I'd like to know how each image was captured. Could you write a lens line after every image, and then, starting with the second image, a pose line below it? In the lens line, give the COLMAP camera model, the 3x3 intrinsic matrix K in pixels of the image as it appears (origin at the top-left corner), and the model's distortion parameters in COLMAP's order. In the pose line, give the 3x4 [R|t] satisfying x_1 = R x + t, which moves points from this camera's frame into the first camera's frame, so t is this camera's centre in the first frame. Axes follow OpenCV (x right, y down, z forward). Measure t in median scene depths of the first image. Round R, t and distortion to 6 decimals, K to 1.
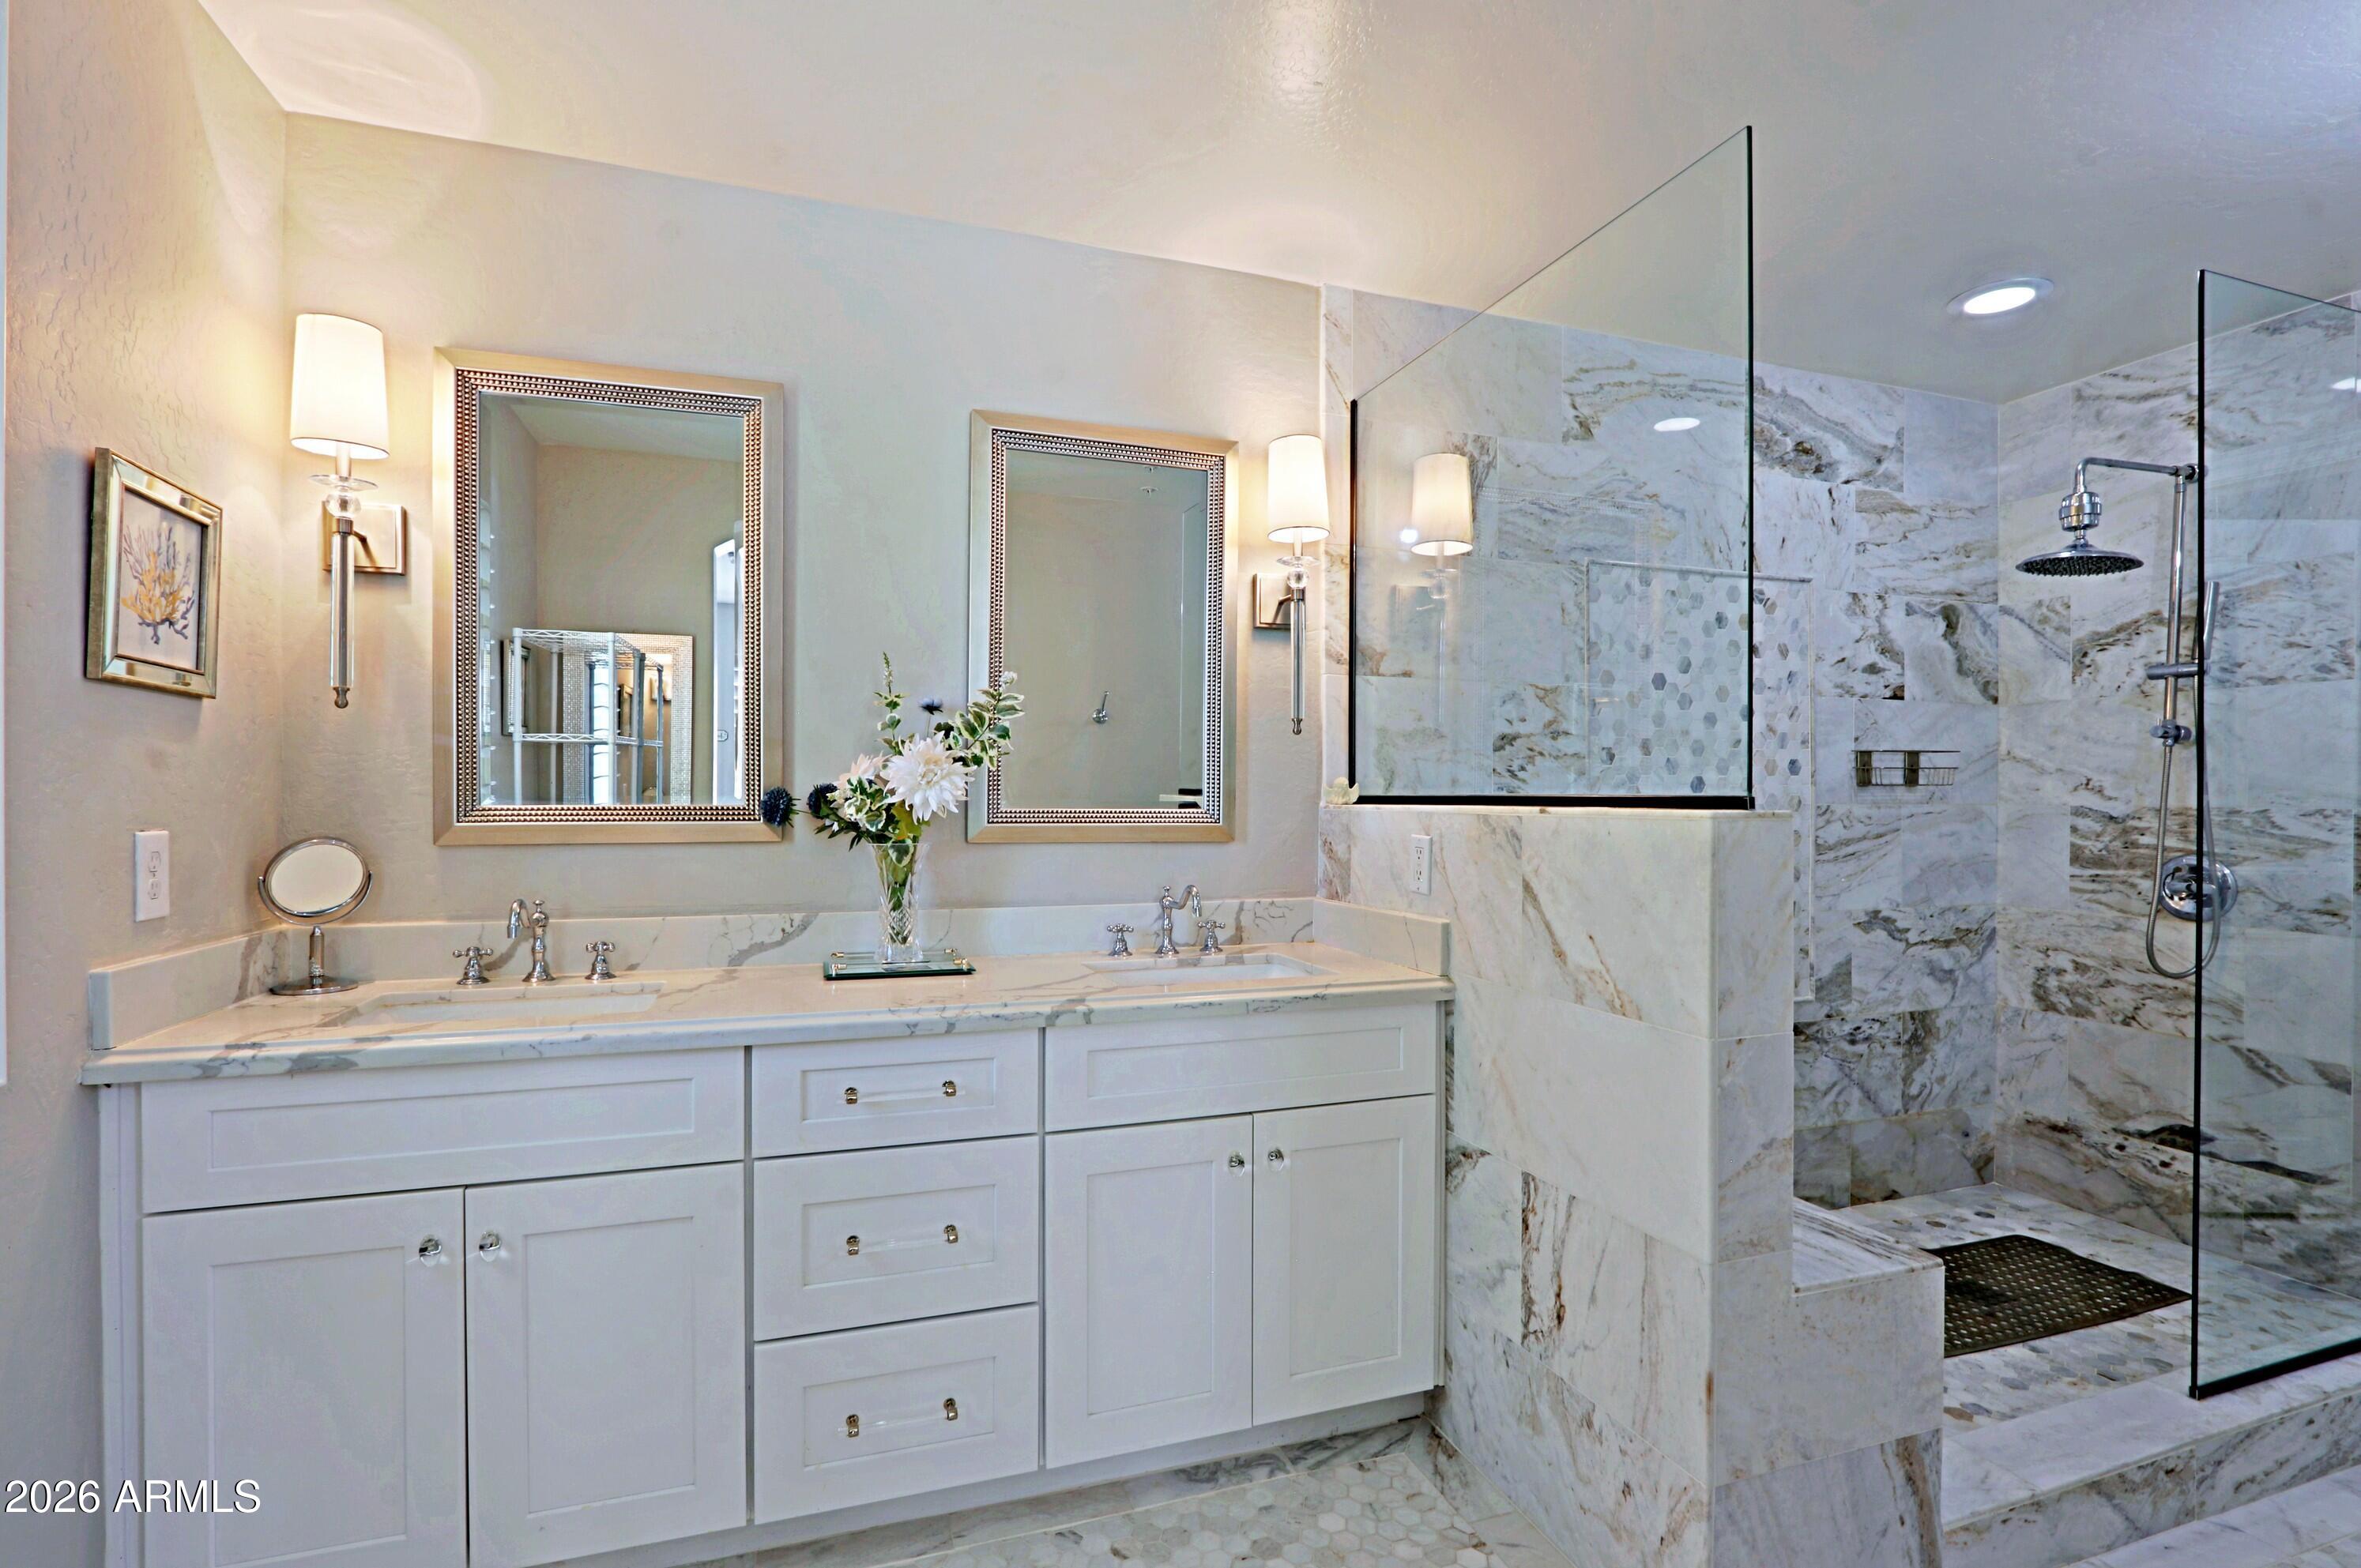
lens RADIAL K [[1079.0, 0, 1164.7], [0, 1079.0, 800.6], [0, 0, 1]] dist [-0.022228, 0.005328]
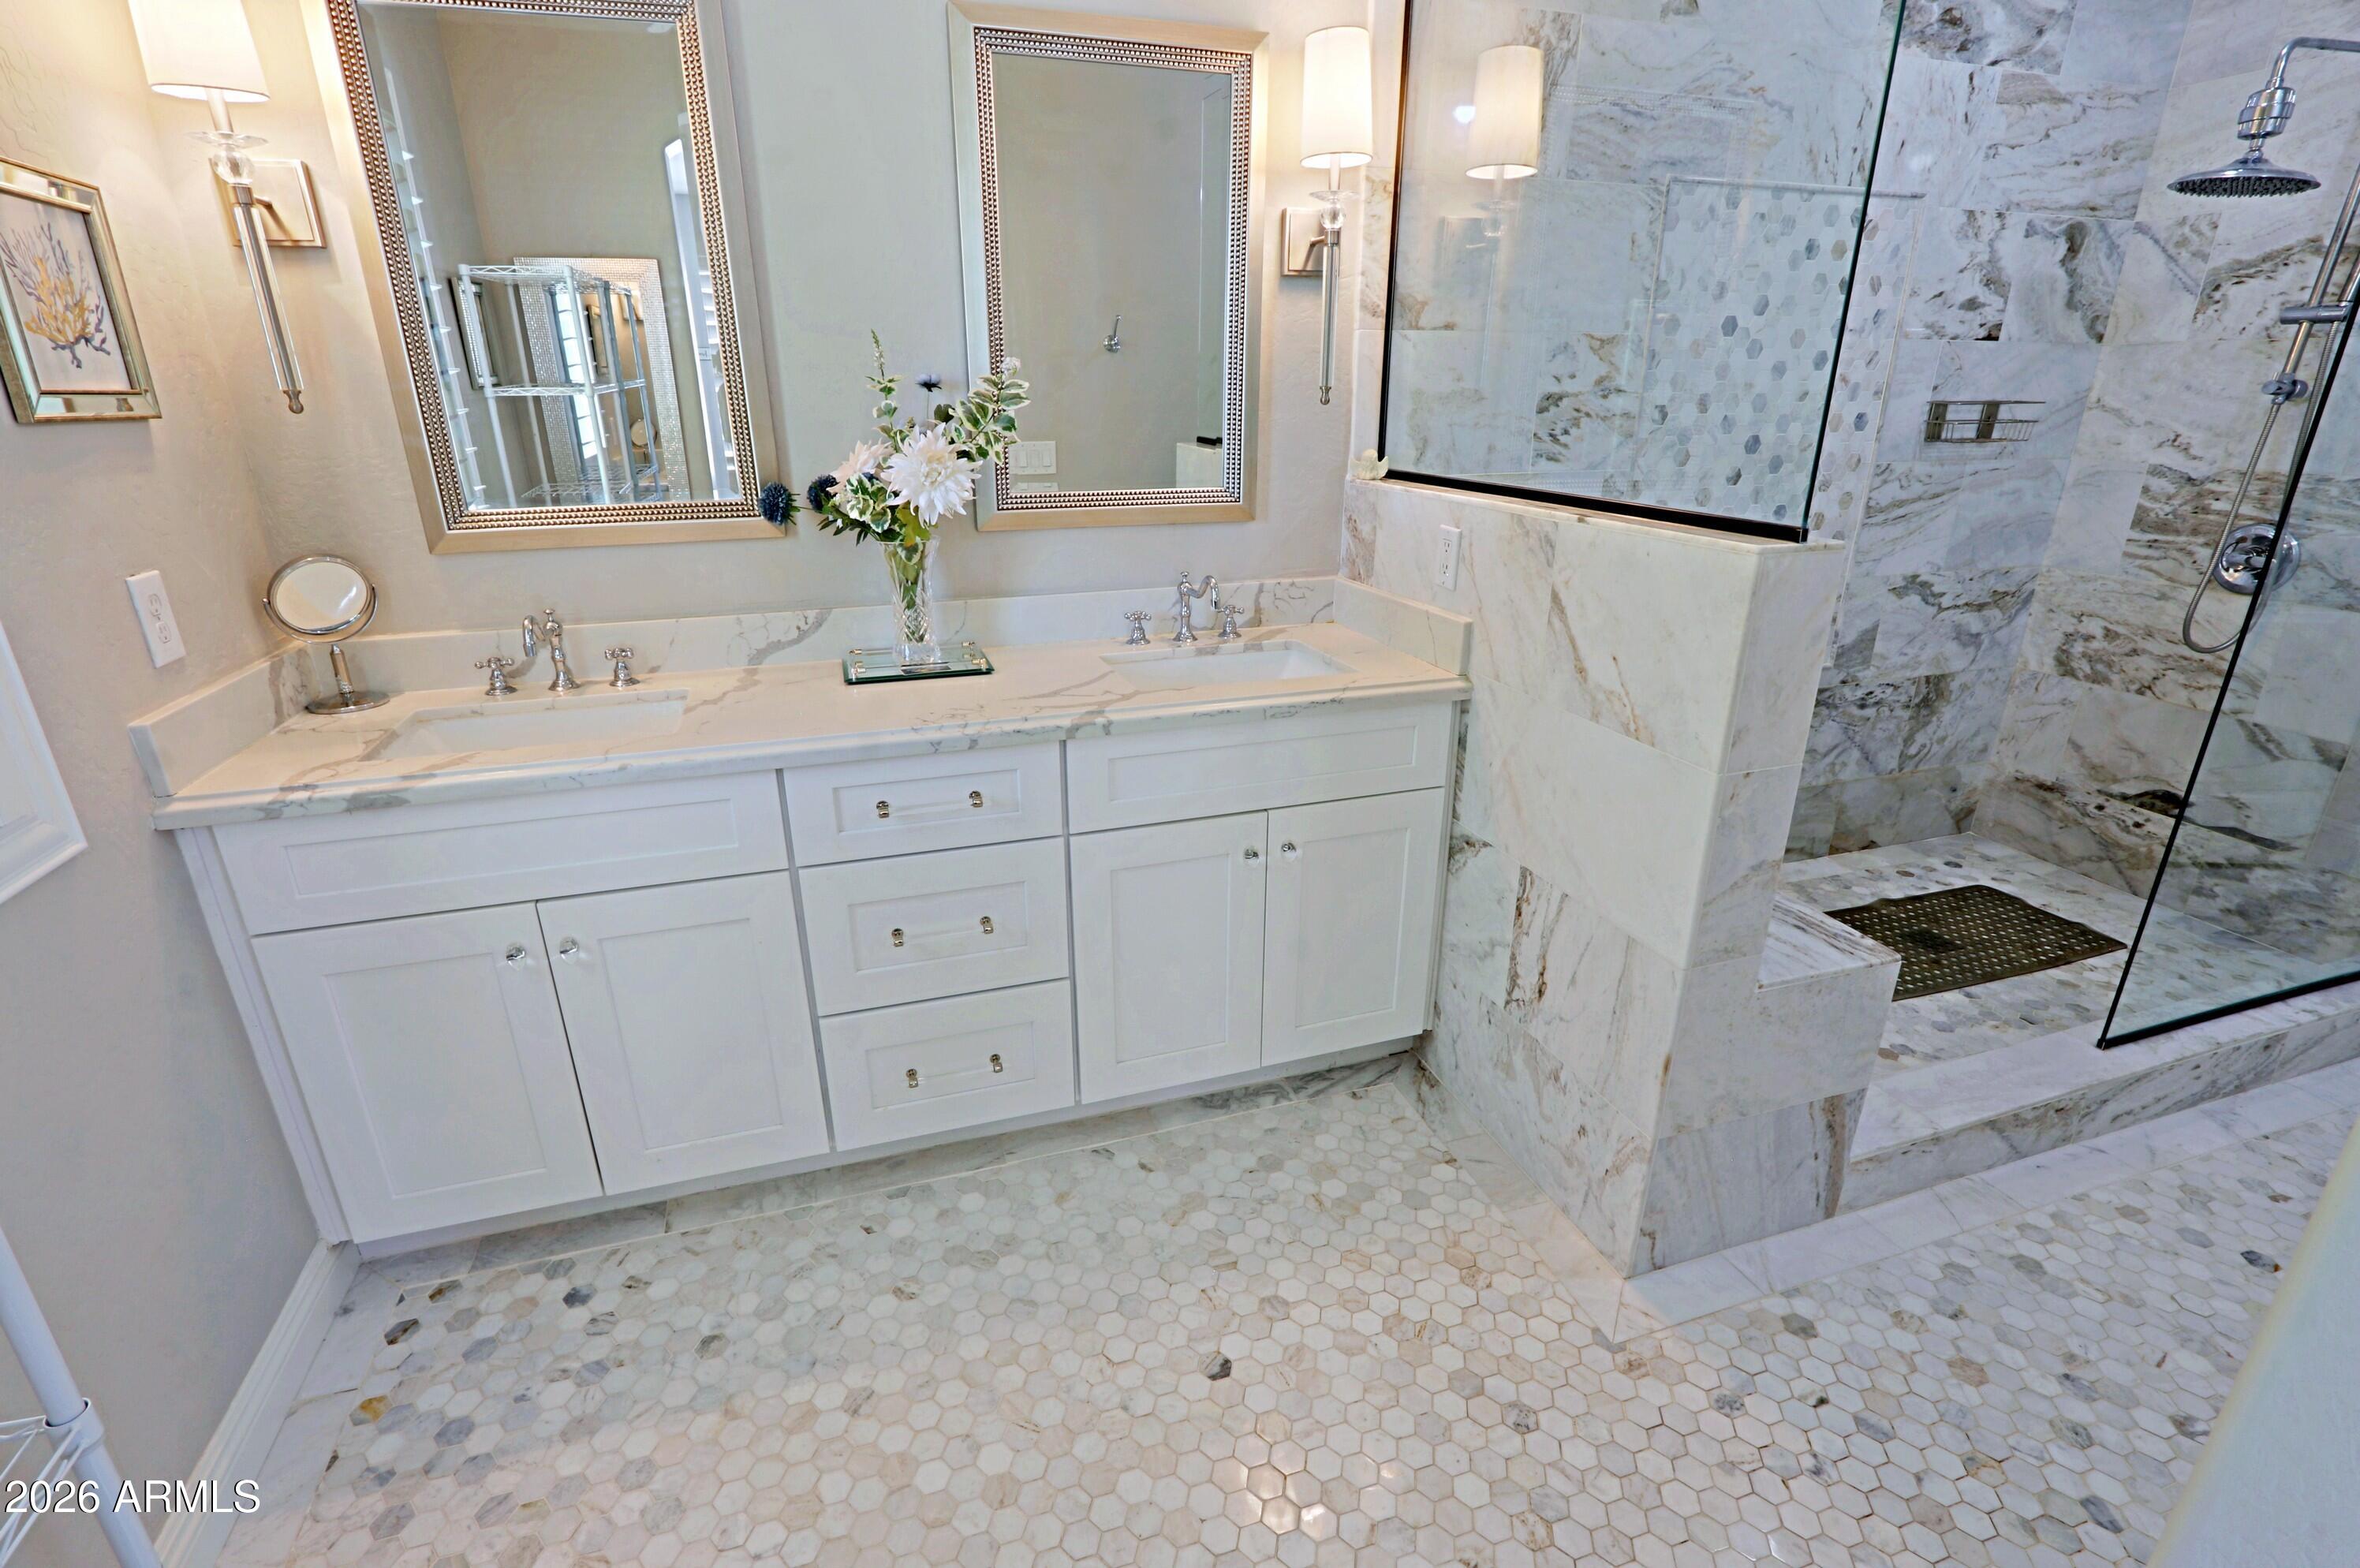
lens RADIAL K [[1078.7, 0, 1167.4], [0, 1078.7, 787.5], [0, 0, 1]] dist [-0.022228, 0.005328]
pose [[0.999897, -0.002373, -0.014172, -0.000244], [0.007136, 0.938072, 0.346366, -0.071339], [0.012473, -0.346432, 0.937992, 0.019176]]
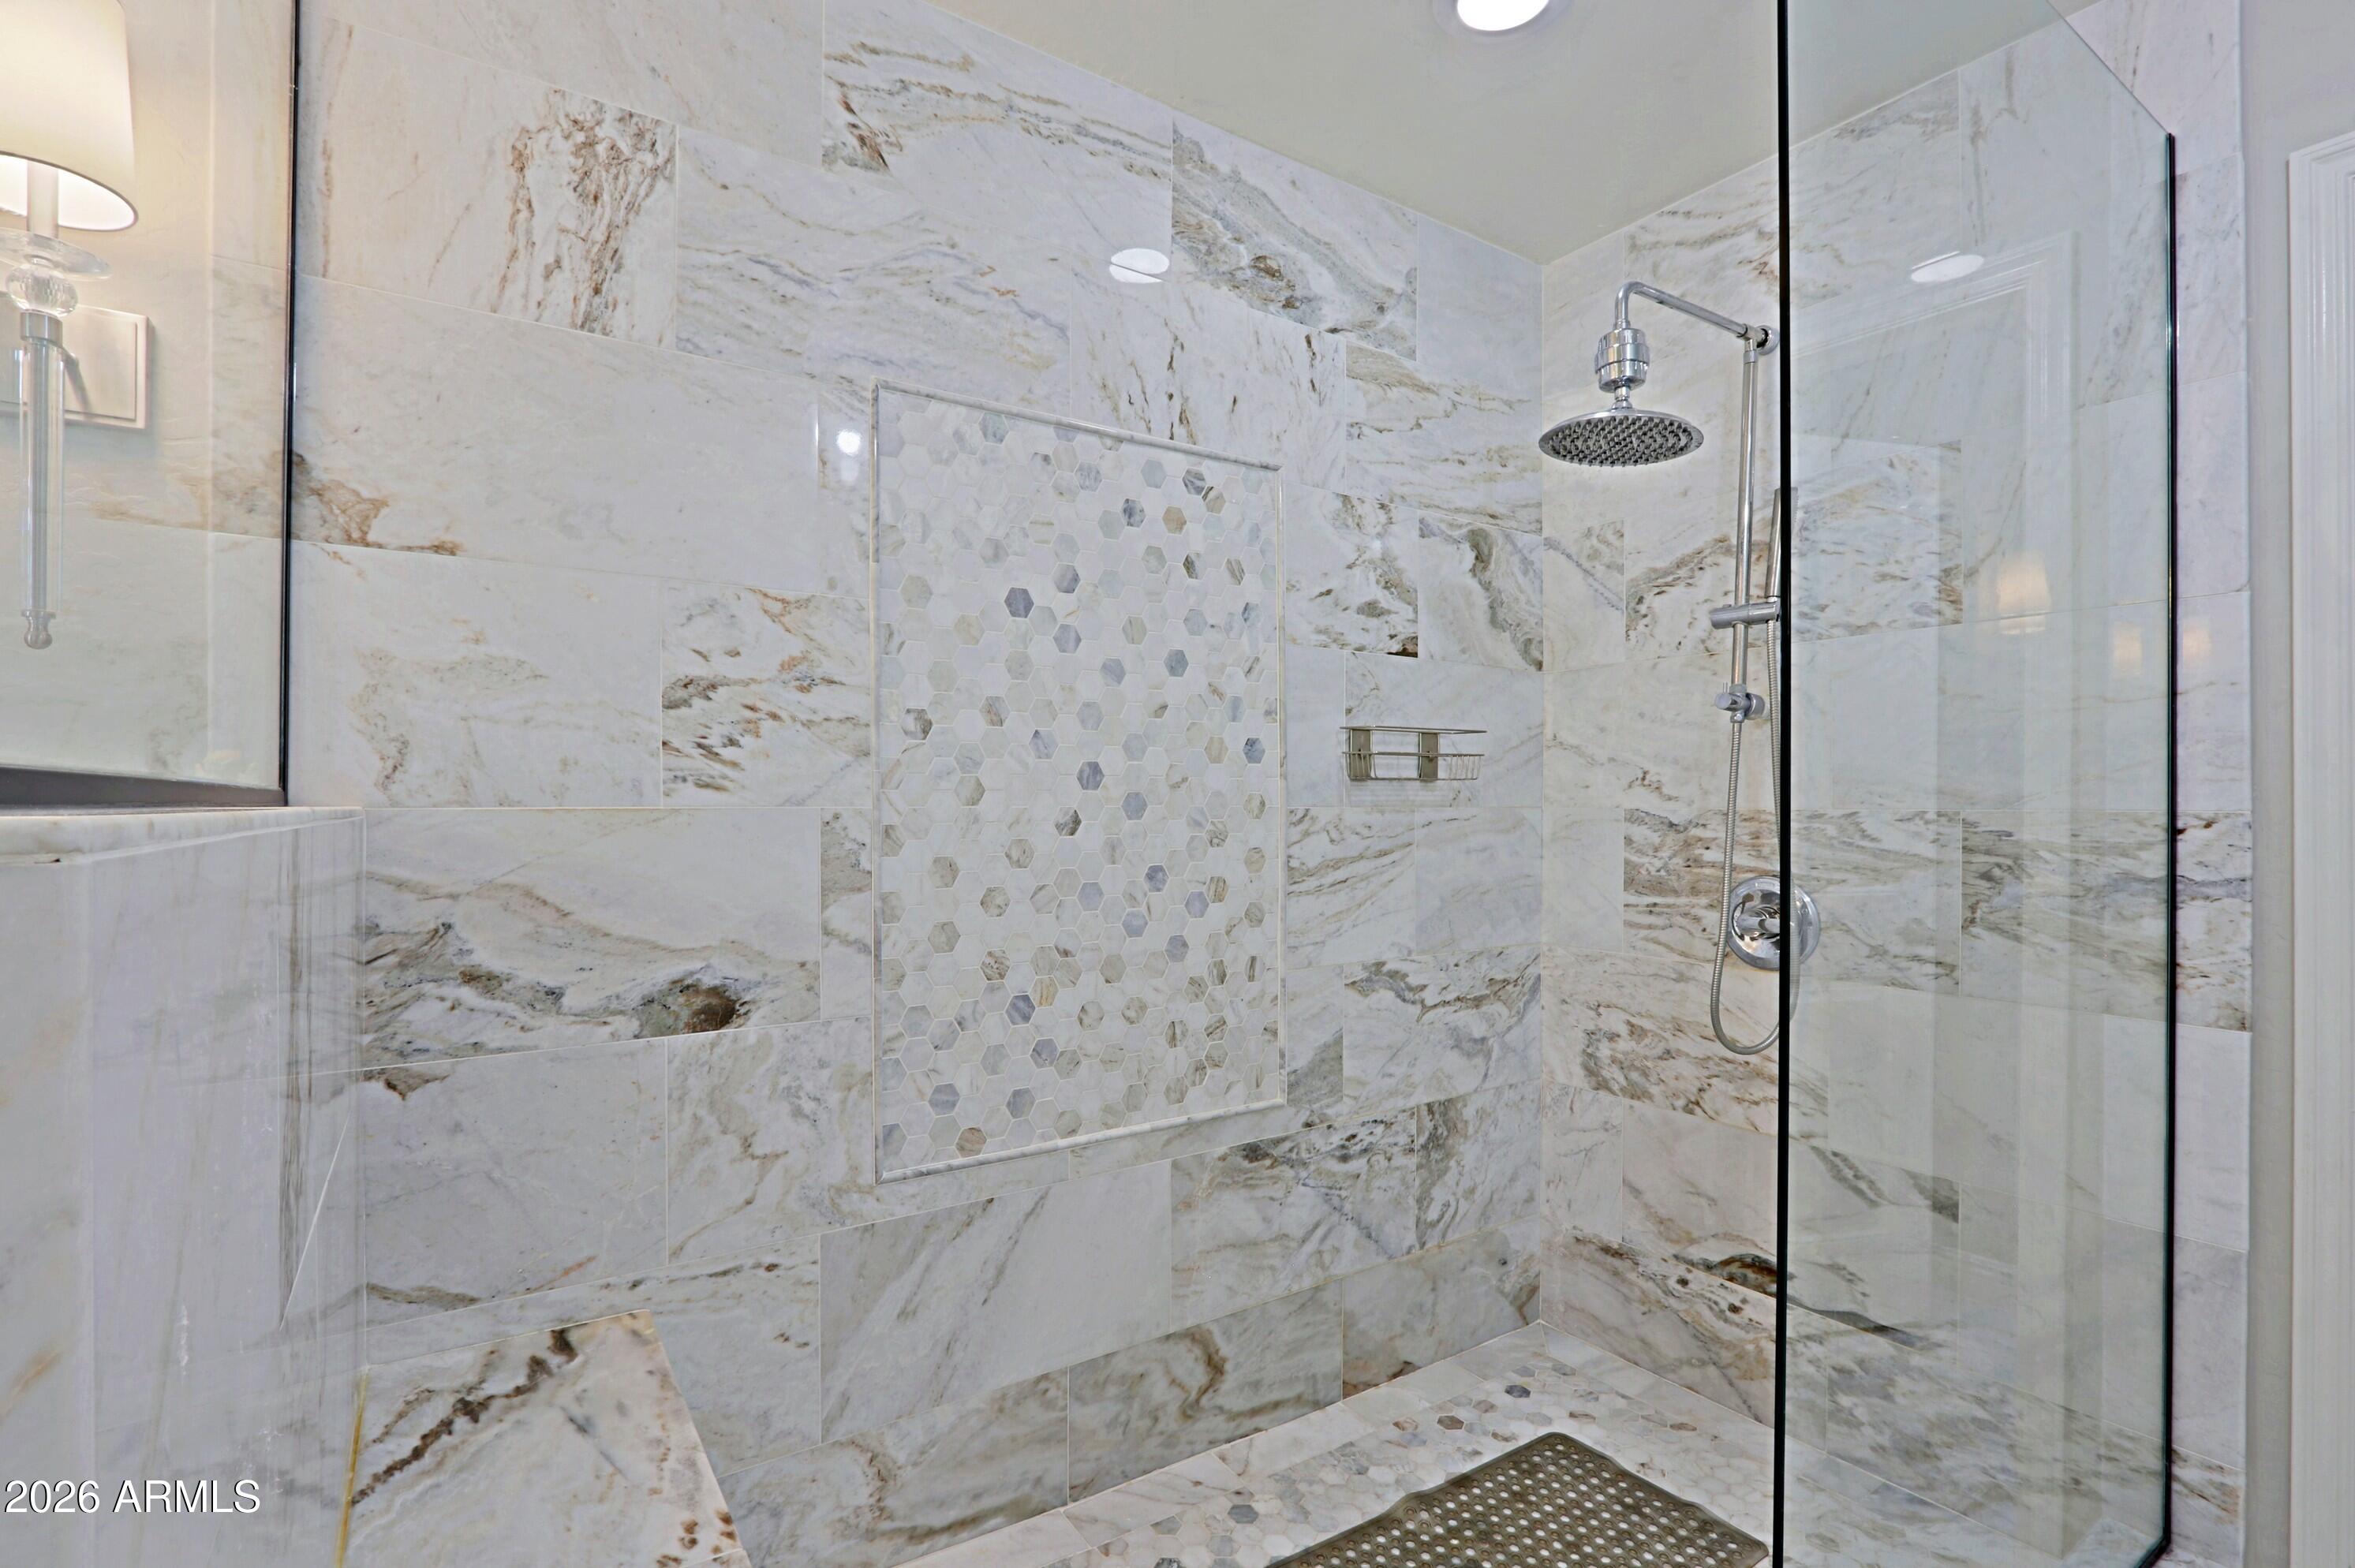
lens RADIAL K [[1076.3, 0, 1143.6], [0, 1076.3, 811.3], [0, 0, 1]] dist [-0.022228, 0.005328]
pose [[0.969454, -0.003356, 0.245249, 0.438997], [0.003031, 0.999994, 0.001703, 0.005579], [-0.245253, -0.000907, 0.969459, 0.461676]]
